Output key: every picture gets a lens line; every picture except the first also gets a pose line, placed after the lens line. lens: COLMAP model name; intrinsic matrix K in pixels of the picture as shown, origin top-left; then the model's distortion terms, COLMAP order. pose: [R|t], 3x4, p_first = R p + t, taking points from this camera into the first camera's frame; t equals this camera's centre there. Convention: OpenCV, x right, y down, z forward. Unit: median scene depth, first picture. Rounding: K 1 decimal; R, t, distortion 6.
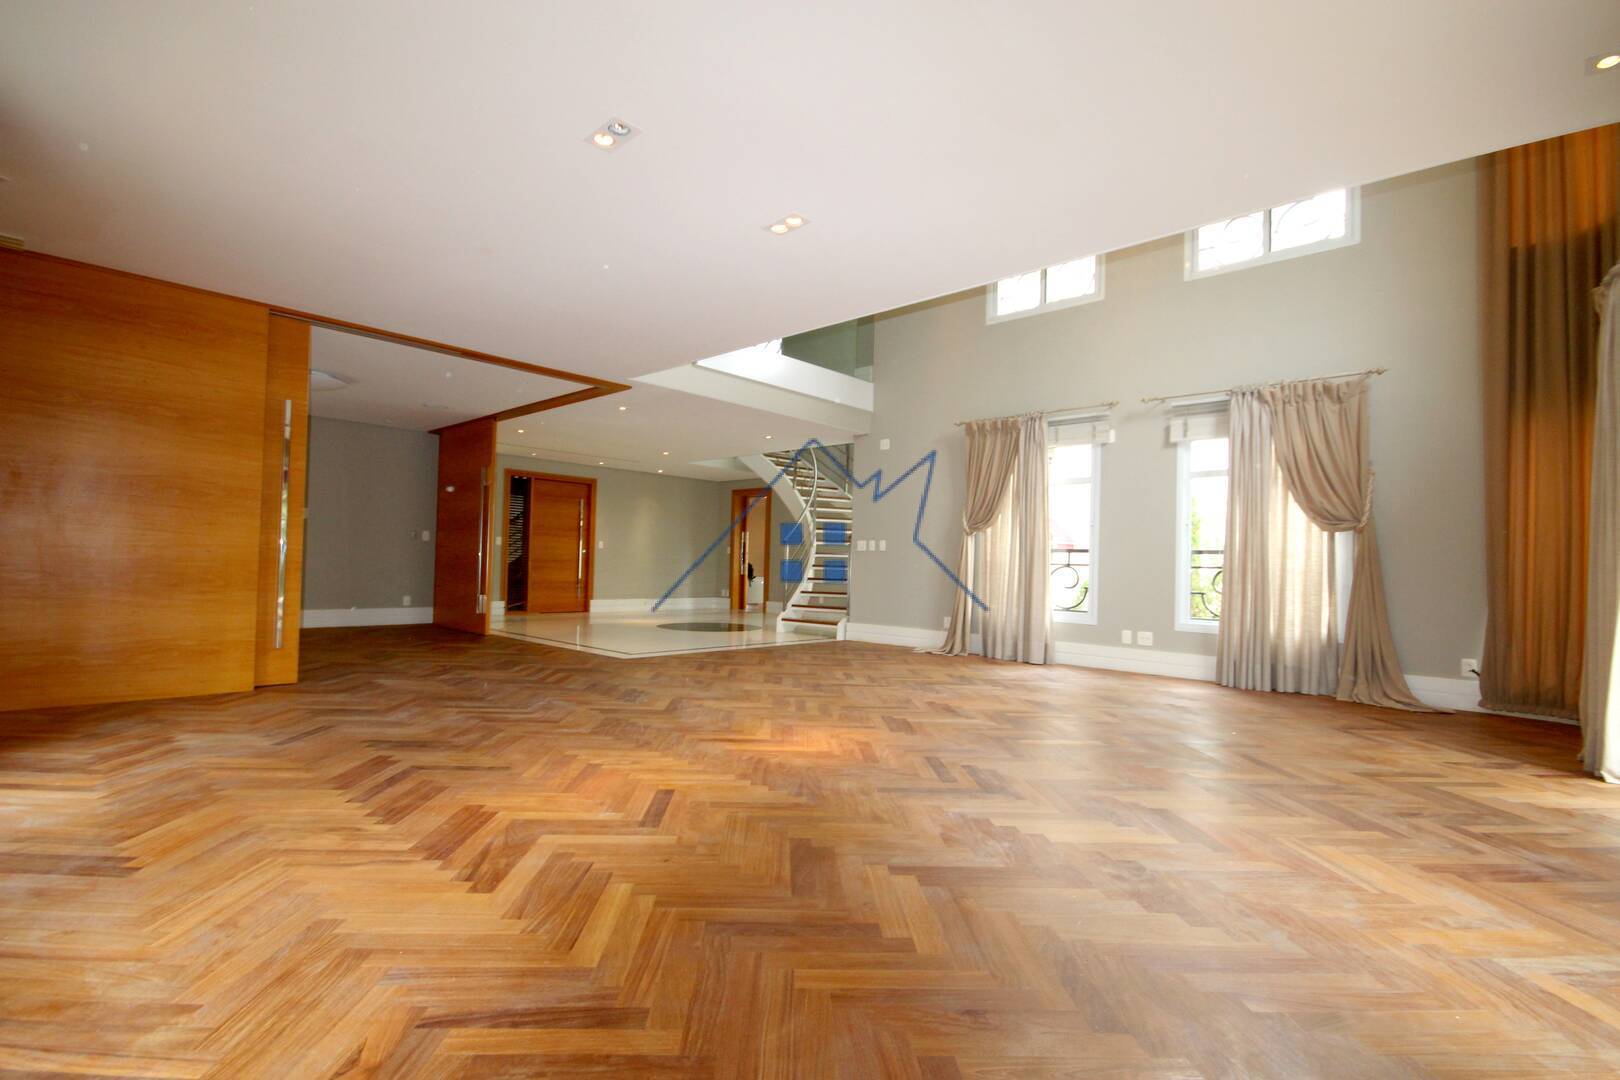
lens RADIAL K [[751.3, 0, 815.6], [0, 751.3, 544.9], [0, 0, 1]] dist [0.001000, -0.005823]
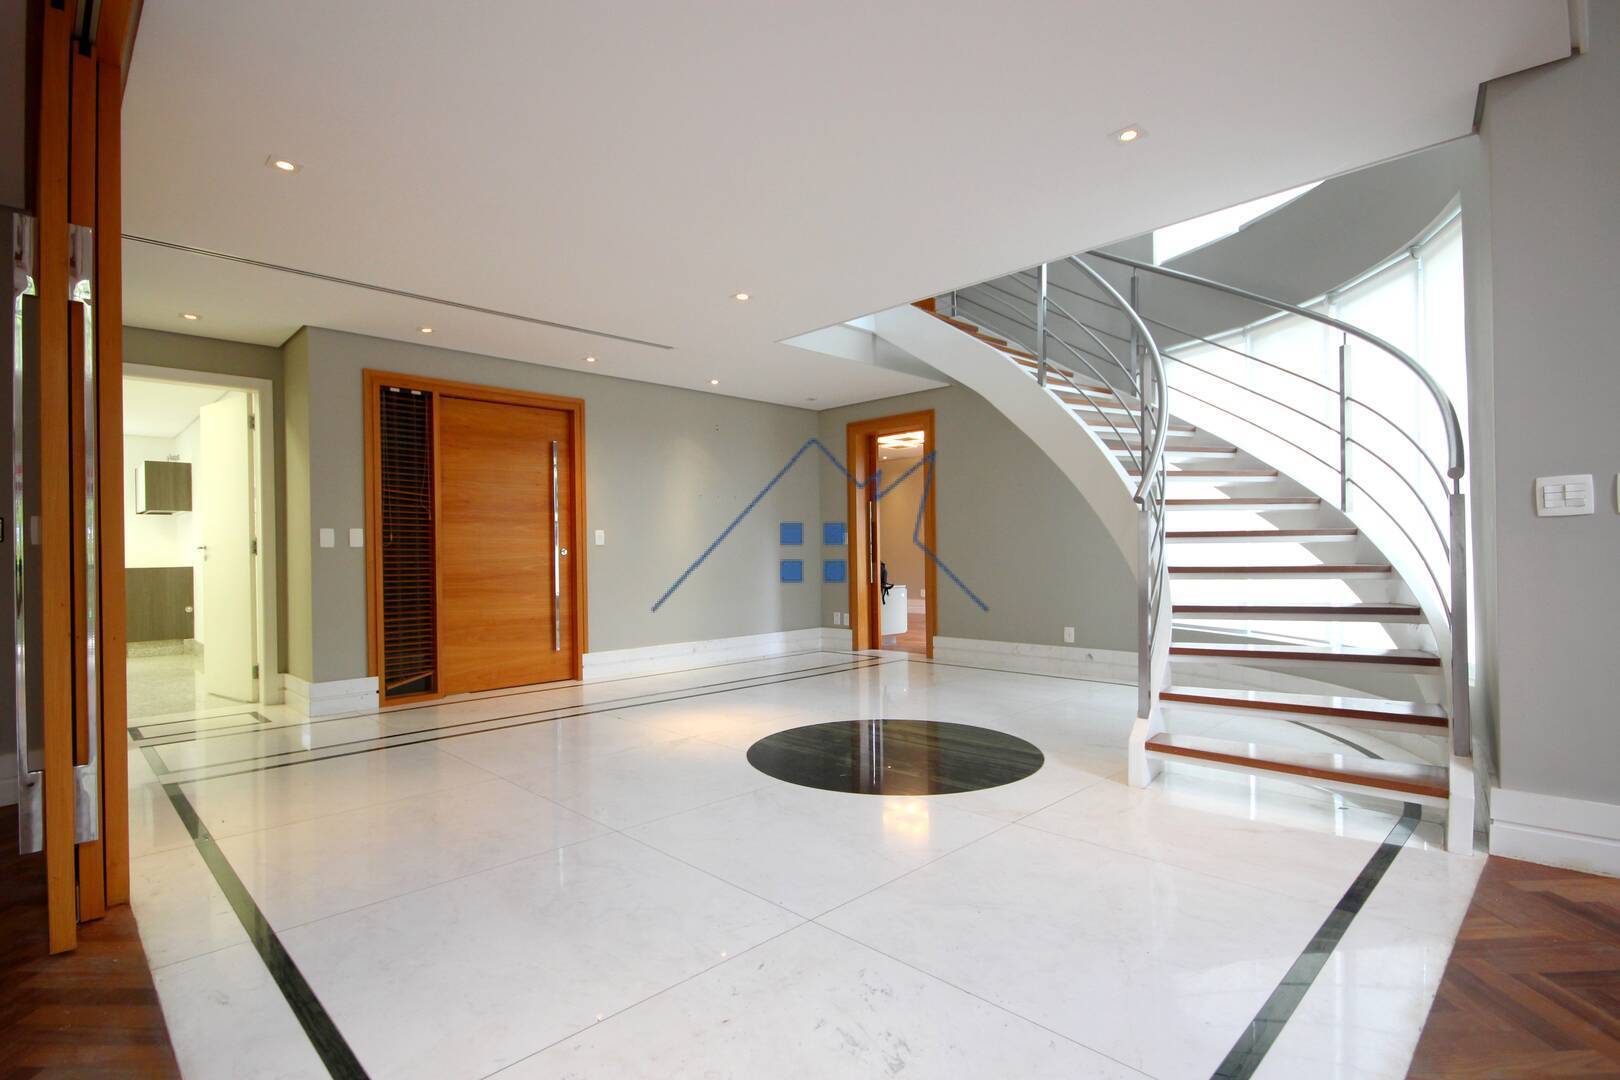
lens RADIAL K [[778.3, 0, 805.6], [0, 778.3, 549.2], [0, 0, 1]] dist [0.001093, -0.001252]
pose [[0.997613, -0.038903, -0.057050, -0.134115], [0.040304, 0.998908, 0.023622, 0.001169], [0.056068, -0.025865, 0.998092, 0.540149]]
